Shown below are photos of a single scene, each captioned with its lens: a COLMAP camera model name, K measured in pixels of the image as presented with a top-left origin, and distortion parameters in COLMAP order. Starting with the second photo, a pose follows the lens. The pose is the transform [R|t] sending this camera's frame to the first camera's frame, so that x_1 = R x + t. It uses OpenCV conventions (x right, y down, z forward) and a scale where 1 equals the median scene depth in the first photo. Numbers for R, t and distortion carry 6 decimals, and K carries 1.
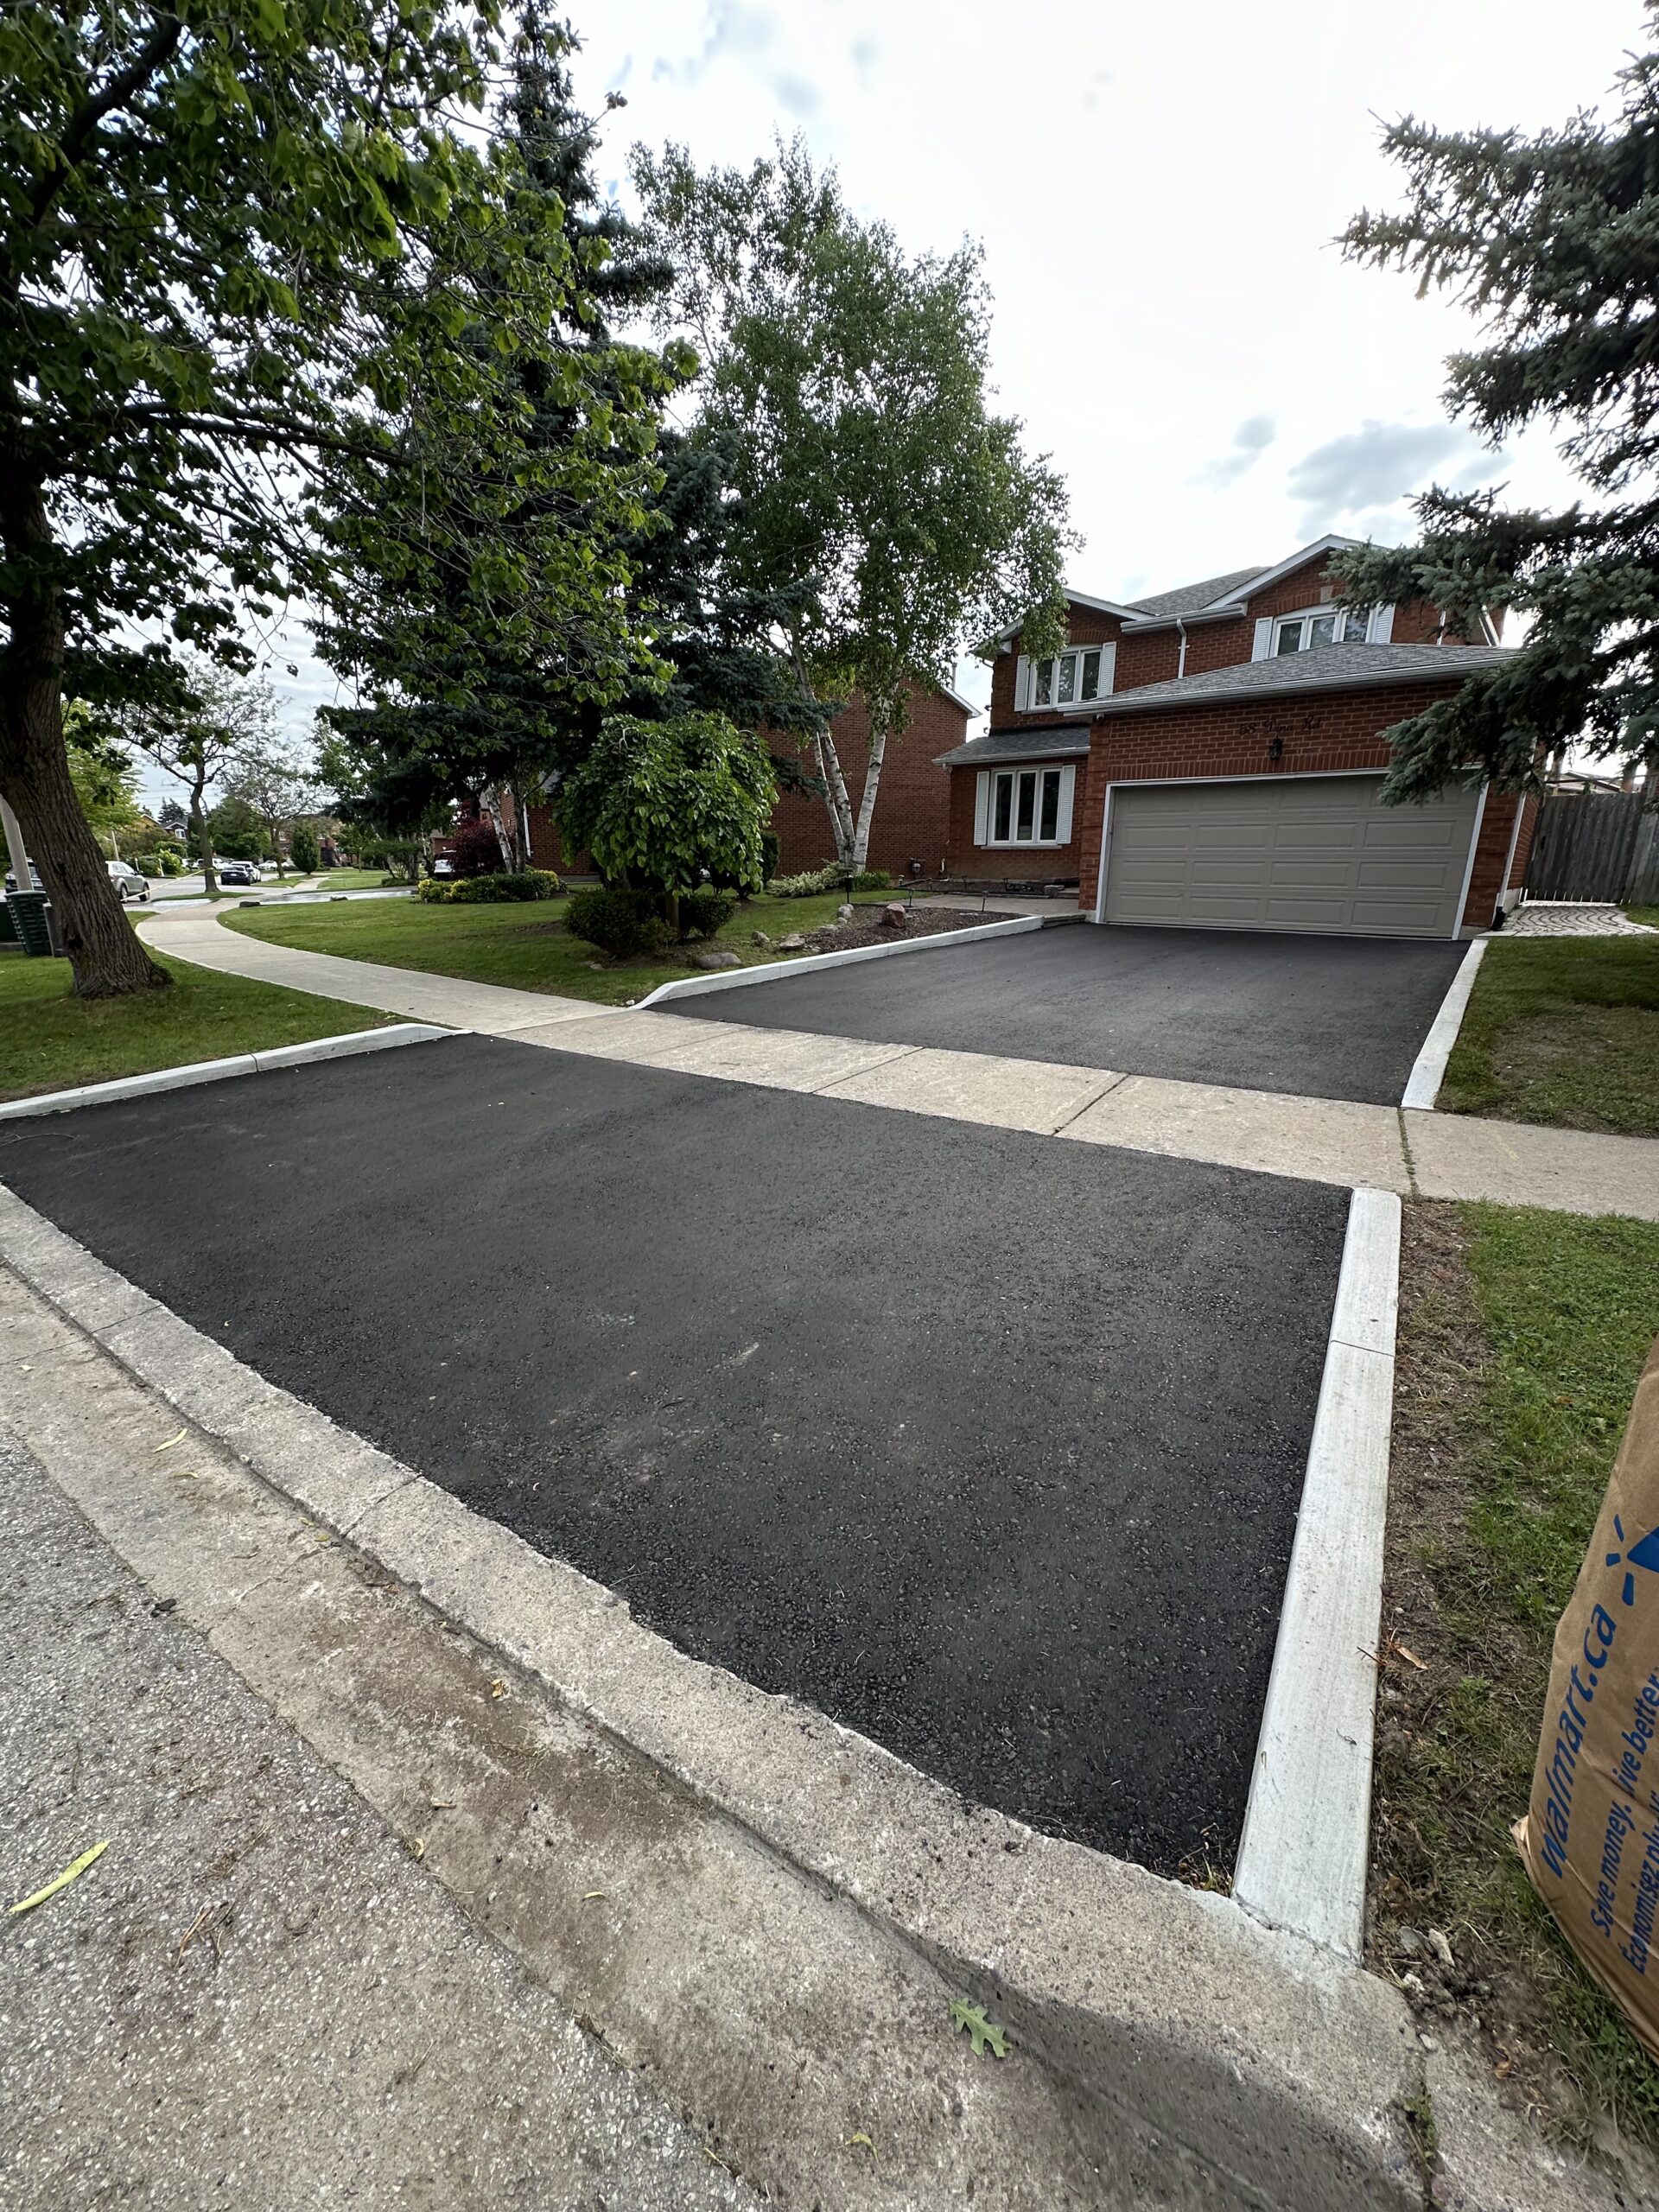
lens RADIAL K [[887.9, 0, 826.9], [0, 887.9, 1112.5], [0, 0, 1]] dist [-0.003061, 0.000633]
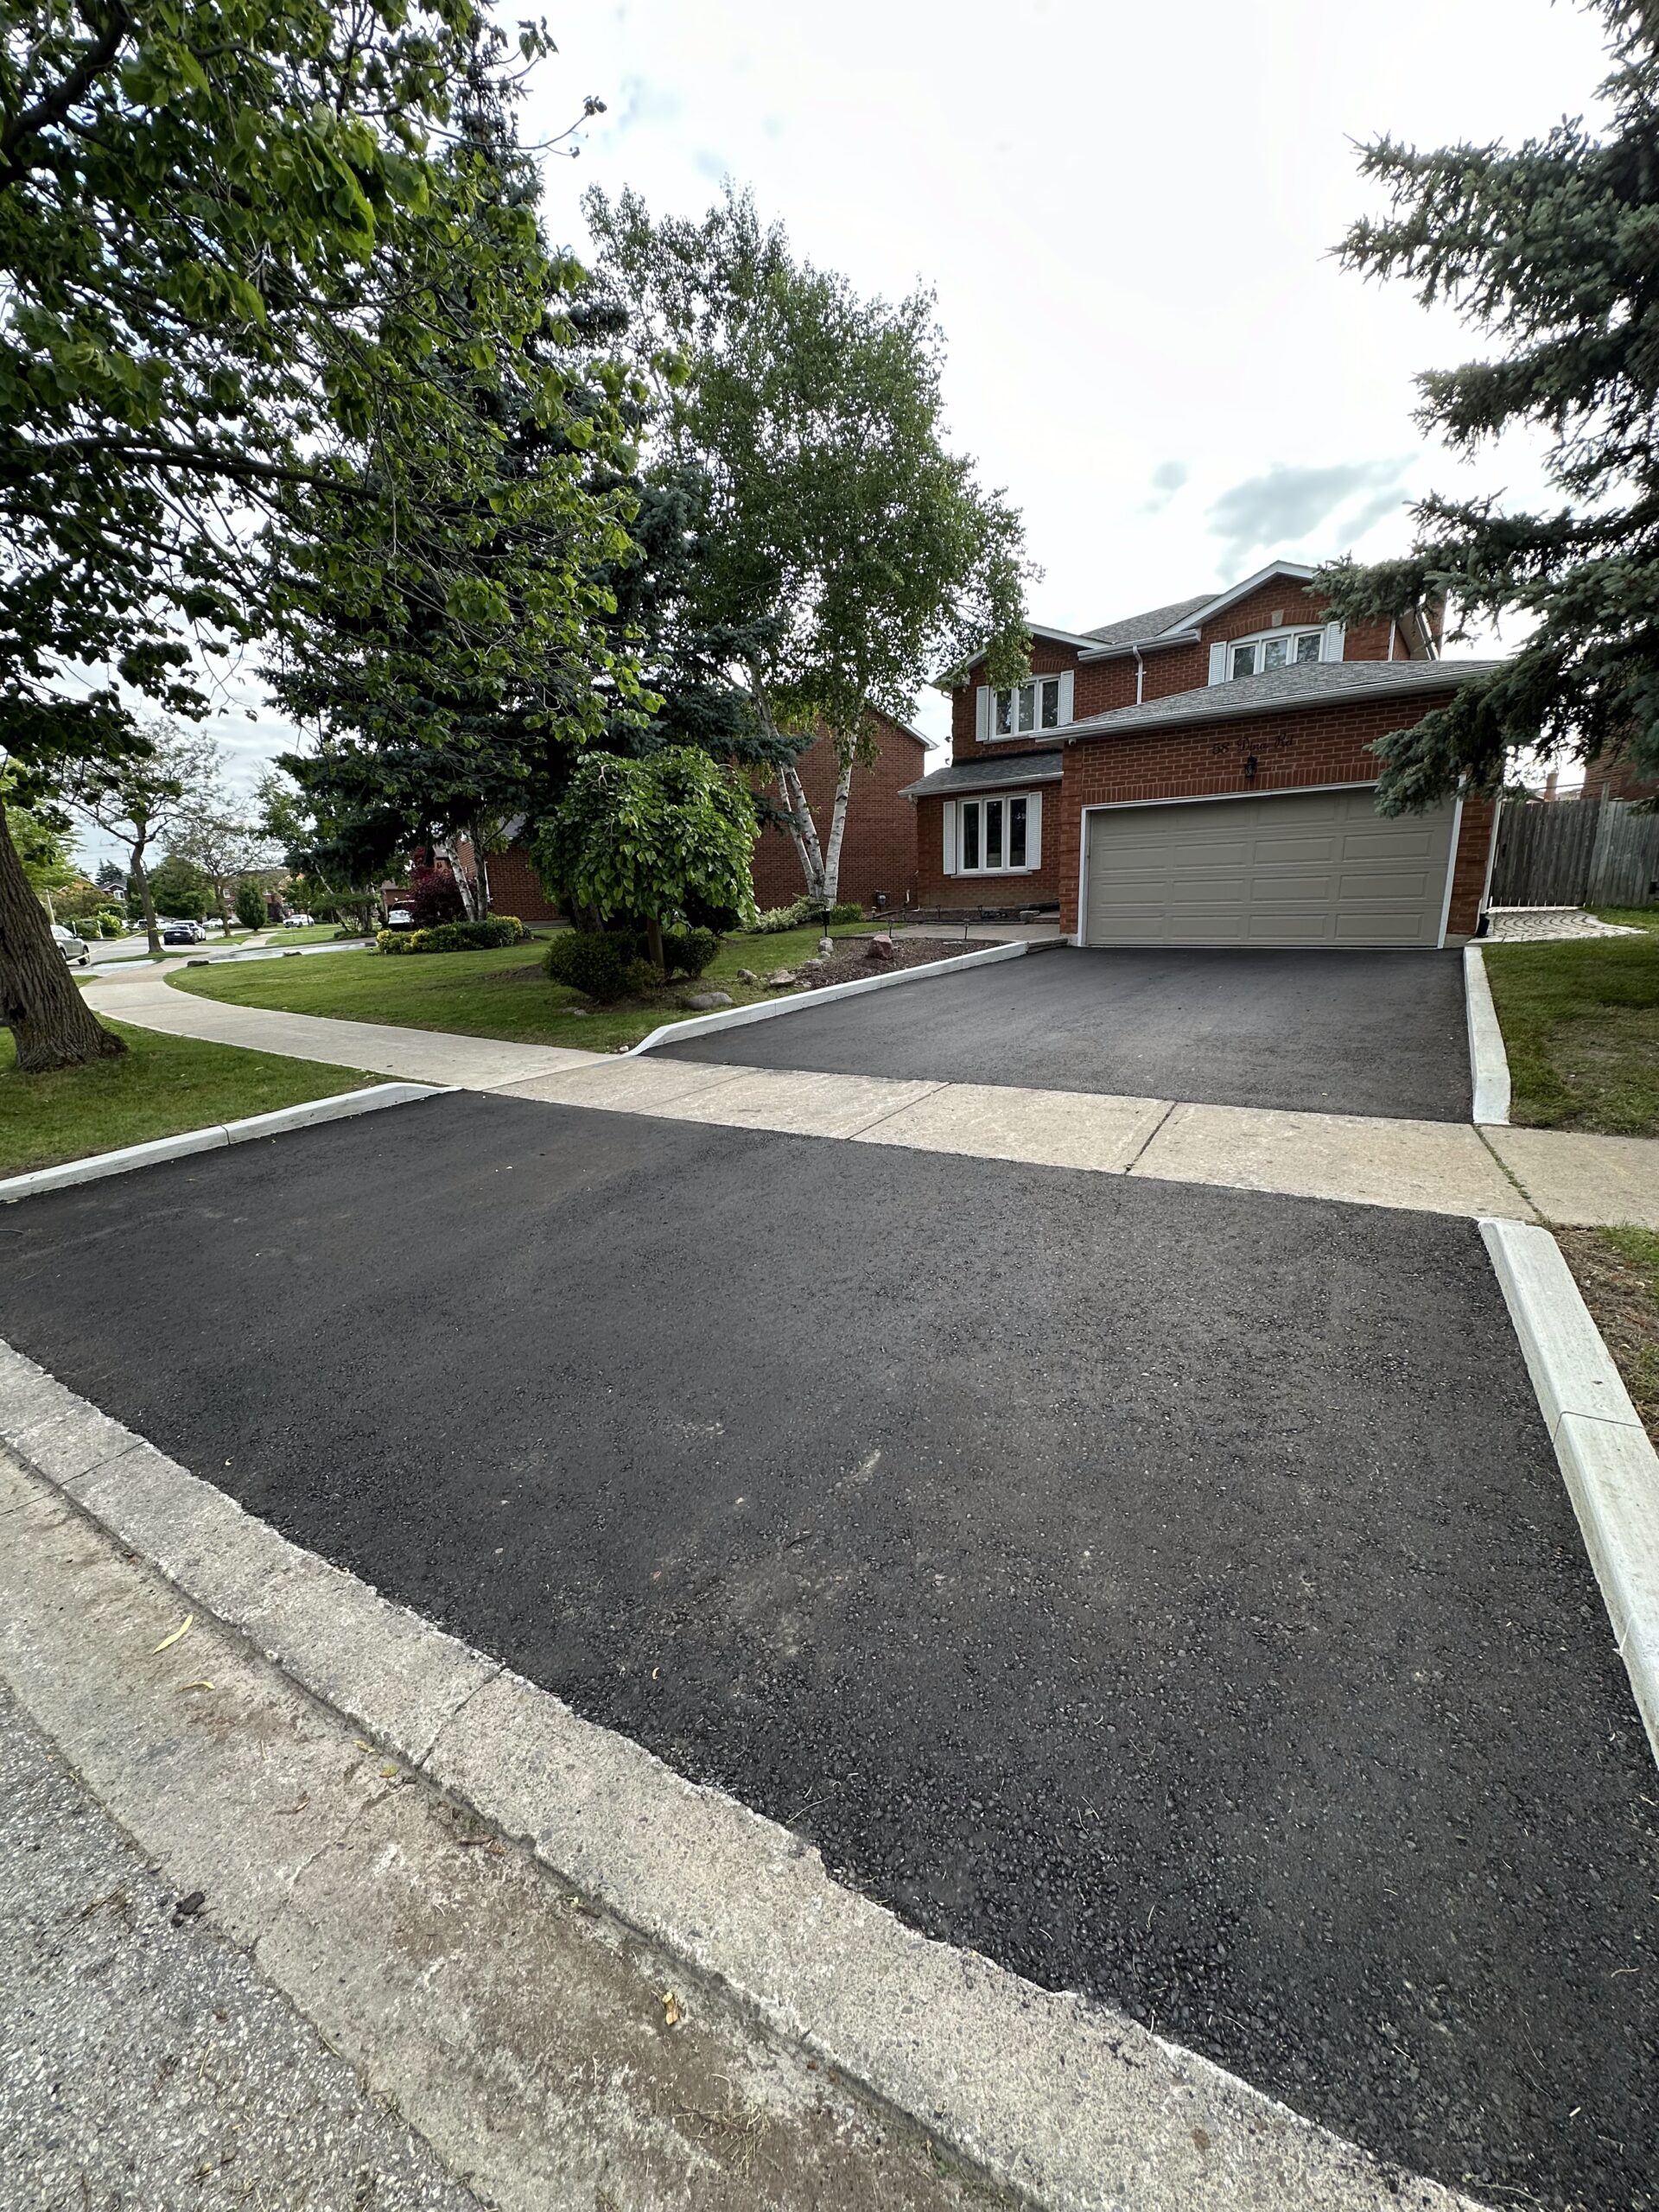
lens RADIAL K [[887.9, 0, 829.4], [0, 887.9, 1112.1], [0, 0, 1]] dist [-0.003061, 0.000633]
pose [[0.997904, -0.048682, 0.042645, -0.068036], [0.050261, 0.998060, -0.036756, -0.015364], [-0.040773, 0.038822, 0.998414, 0.068561]]
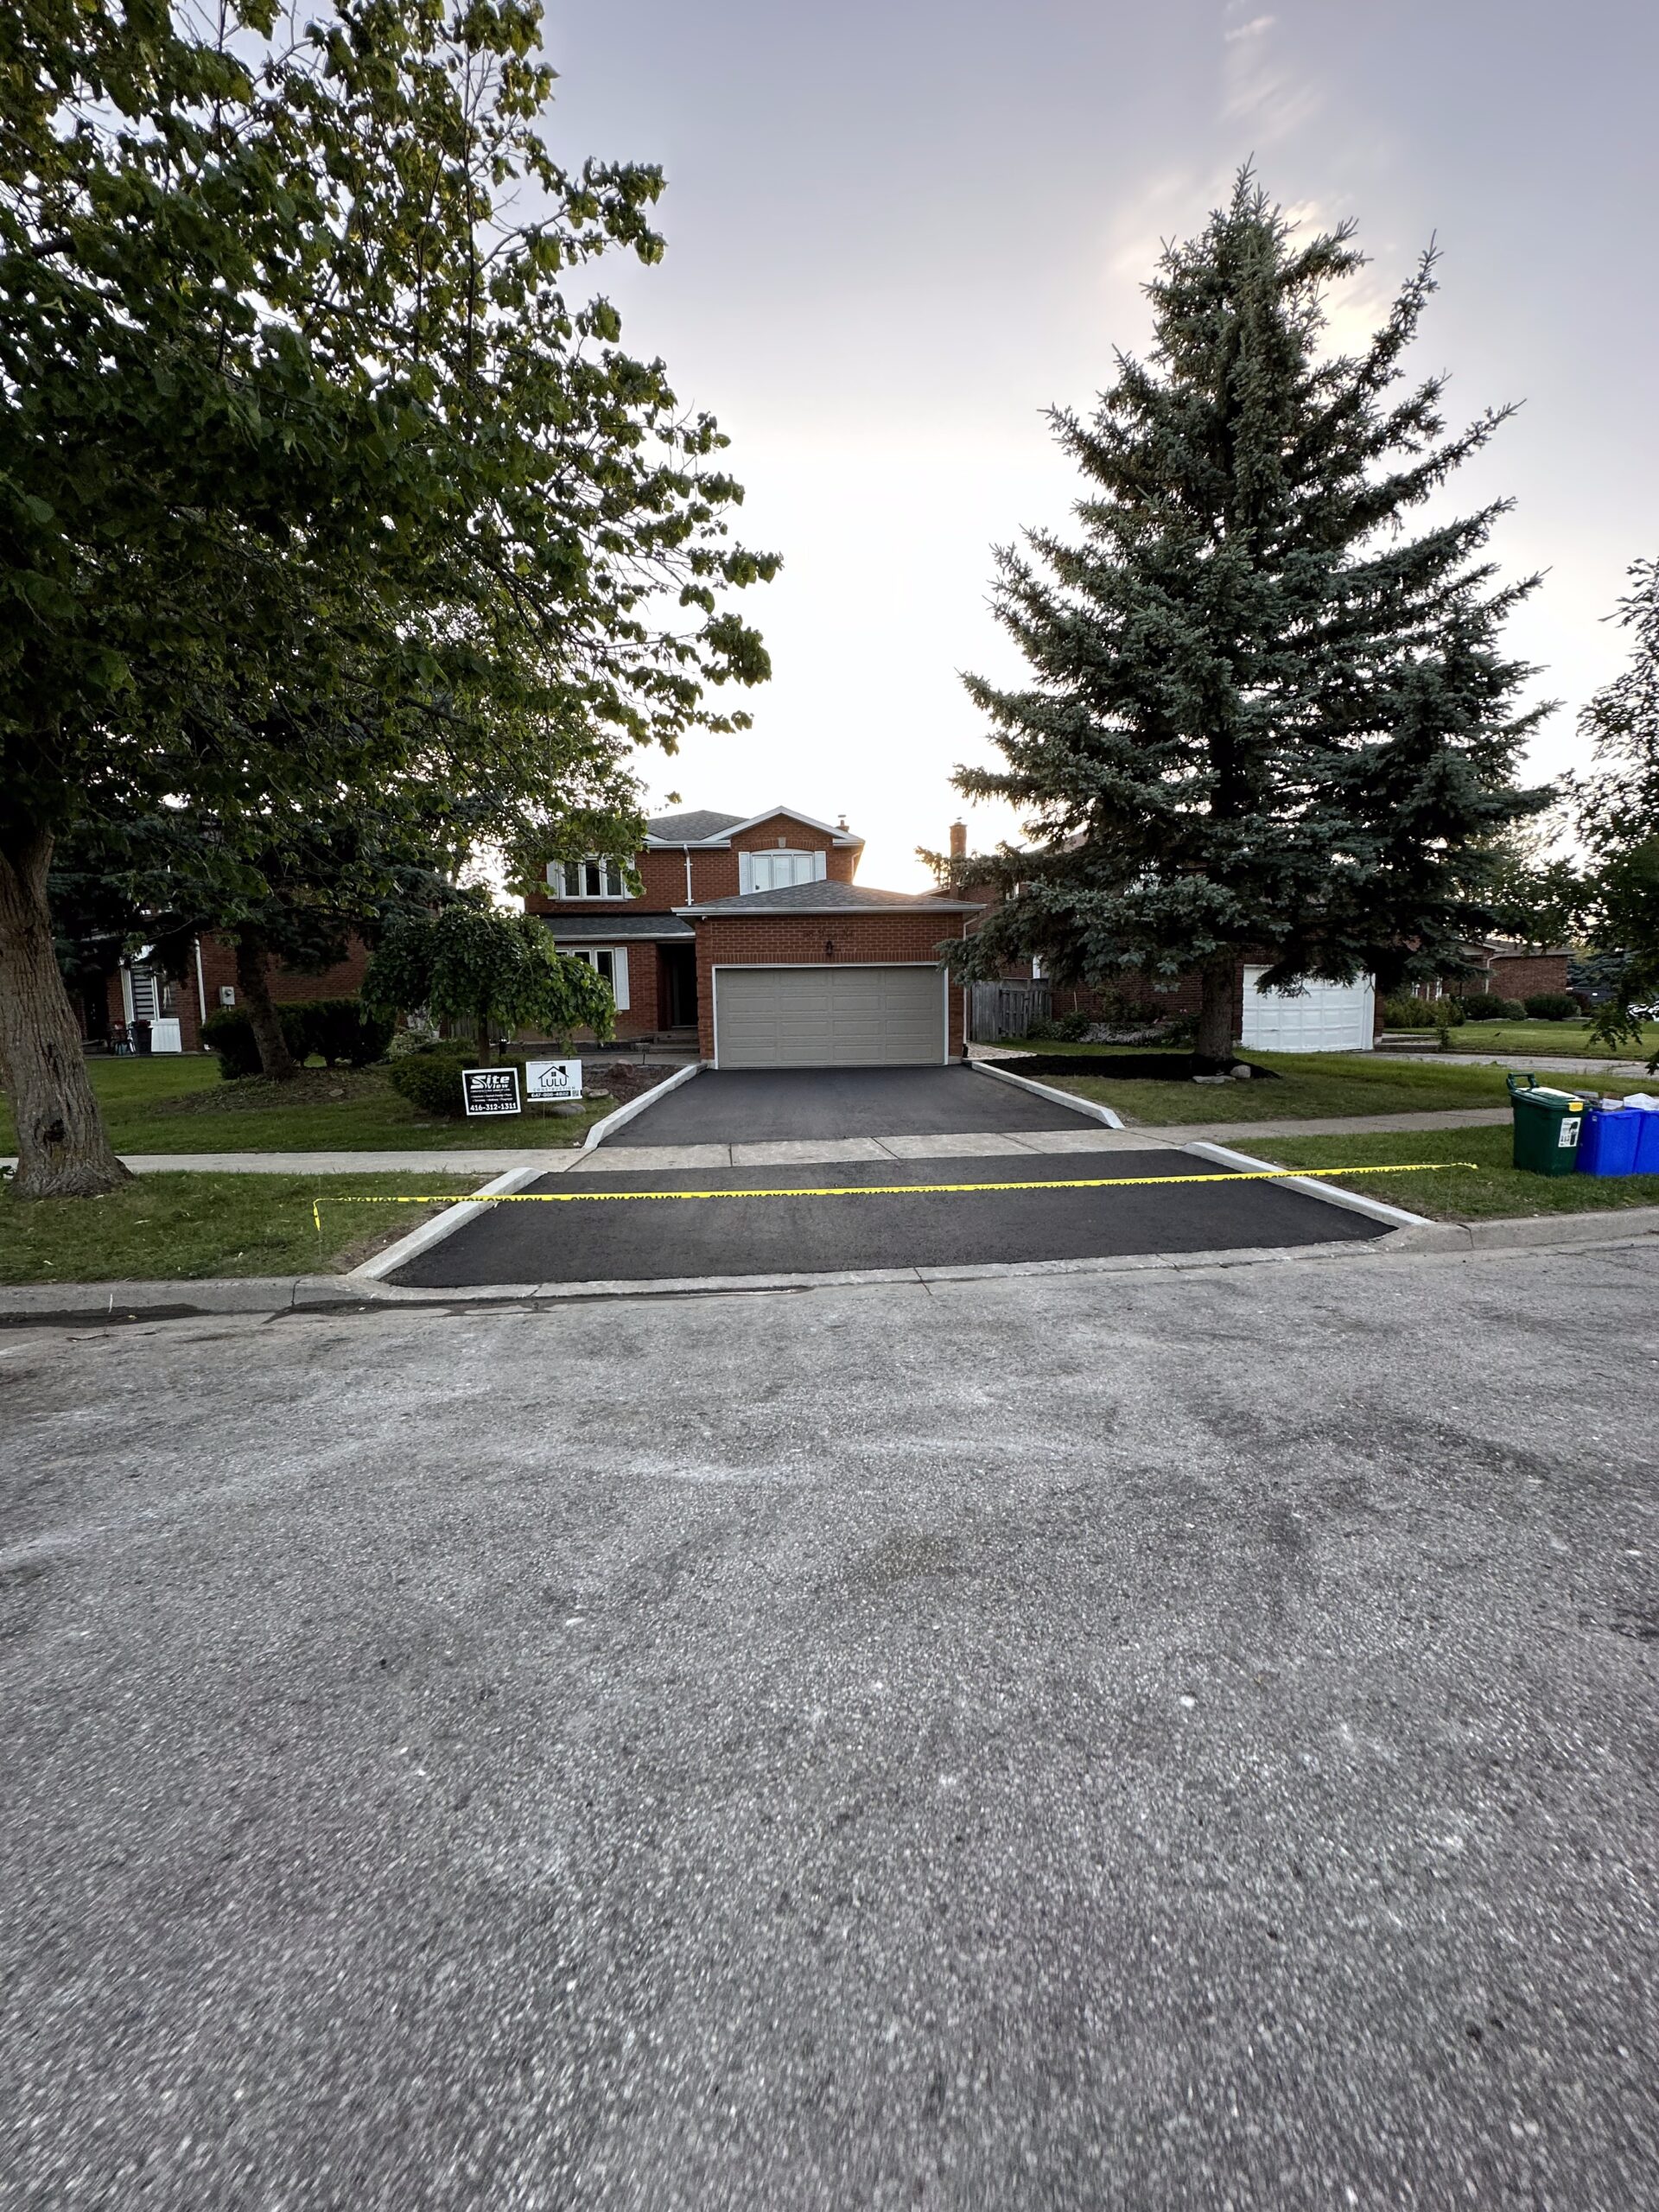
lens RADIAL K [[887.9, 0, 832.0], [0, 887.9, 1111.4], [0, 0, 1]] dist [-0.003061, 0.000633]
pose [[0.754566, -0.085132, 0.650678, -1.068117], [0.198208, 0.974805, -0.102316, 0.031629], [-0.625574, 0.206174, 0.752429, -0.164998]]
